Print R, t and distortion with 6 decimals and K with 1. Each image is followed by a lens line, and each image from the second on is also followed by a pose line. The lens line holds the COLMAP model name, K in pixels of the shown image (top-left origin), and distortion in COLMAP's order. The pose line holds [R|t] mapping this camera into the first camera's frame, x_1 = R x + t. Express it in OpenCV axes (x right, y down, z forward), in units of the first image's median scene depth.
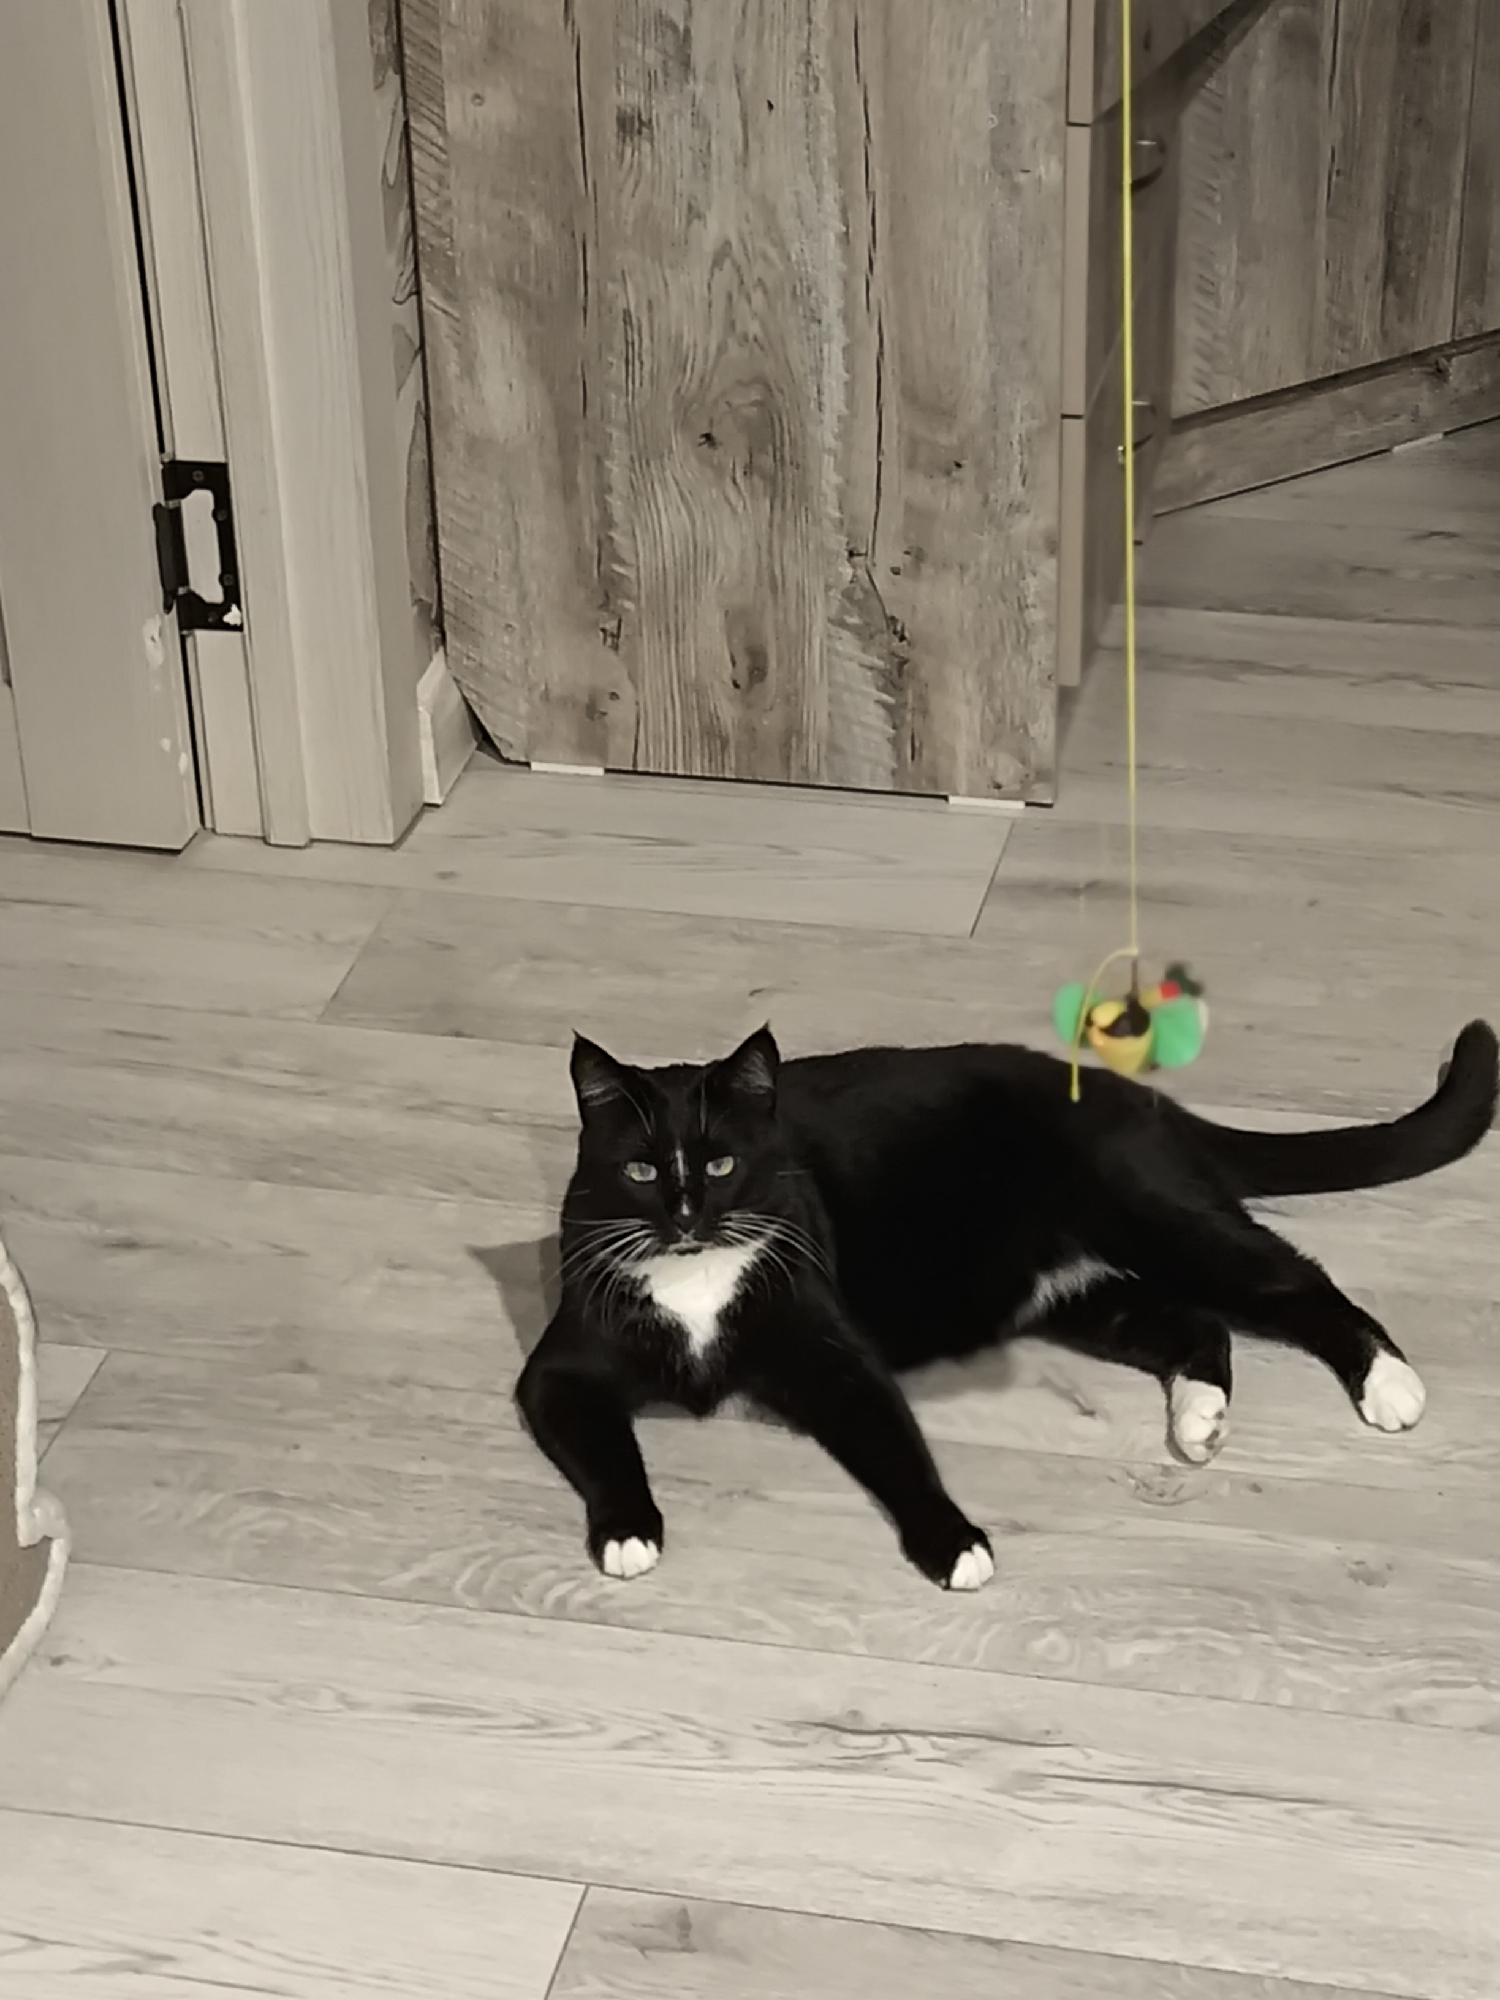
lens RADIAL K [[3892.4, 0, 749.6], [0, 3892.4, 999.8], [0, 0, 1]] dist [0.023366, 0.000000]
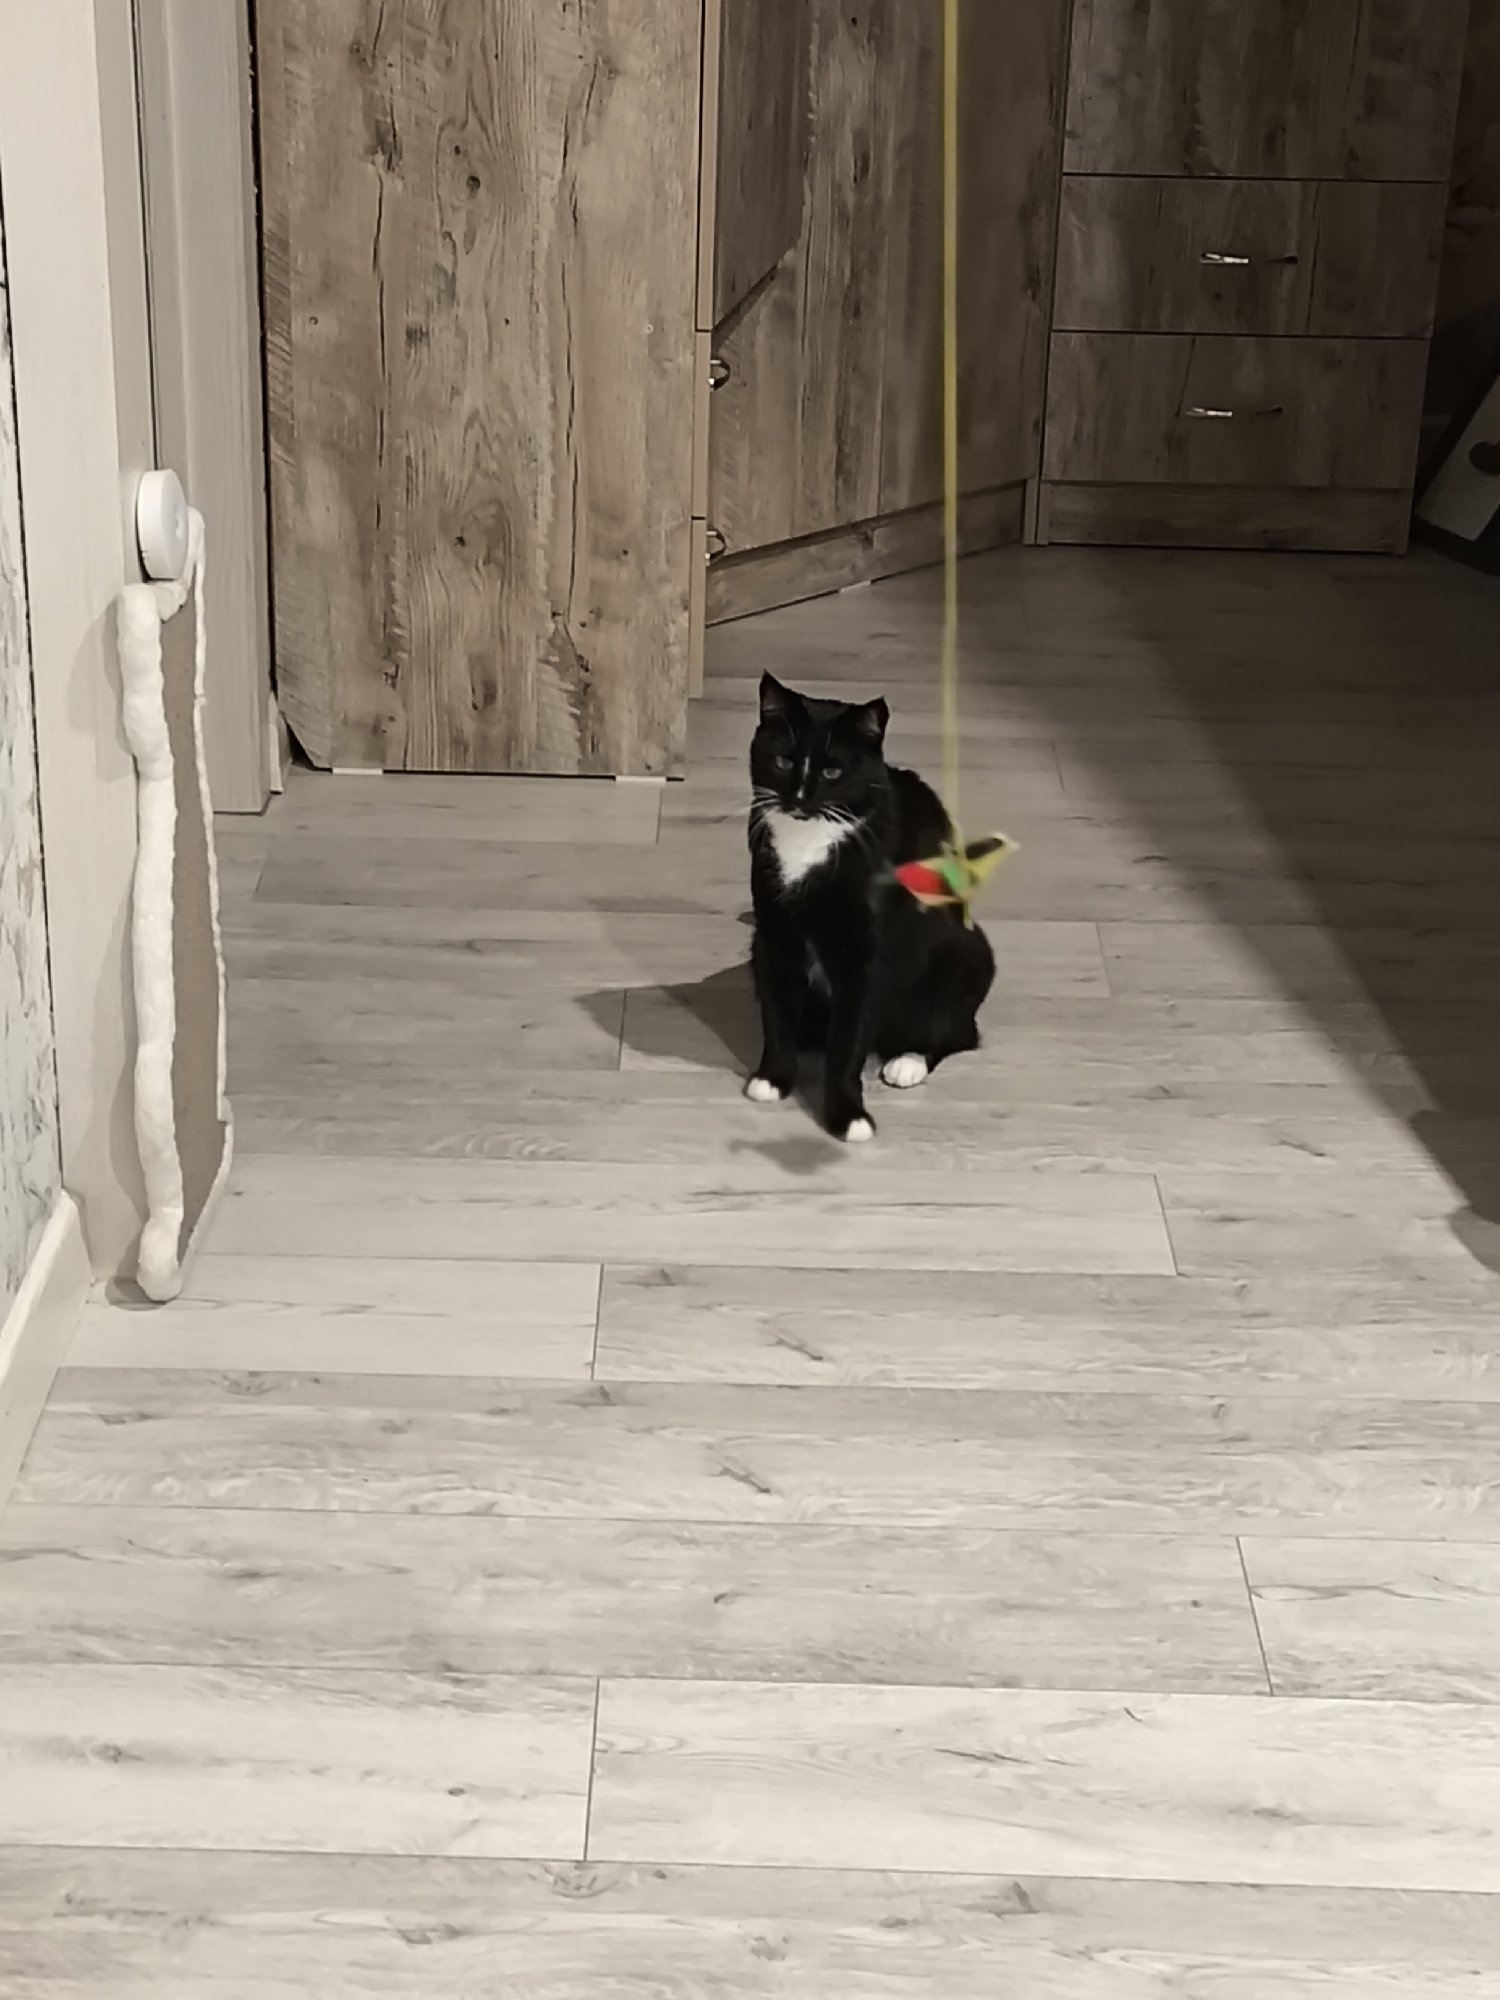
lens RADIAL K [[3532.1, 0, 750.3], [0, 3532.1, 1000.6], [0, 0, 1]] dist [0.008160, 0.000000]
pose [[0.974682, -0.039769, 0.220028, -0.215849], [0.063513, 0.992763, -0.101916, 0.188243], [-0.214383, 0.113311, 0.970155, -0.363856]]
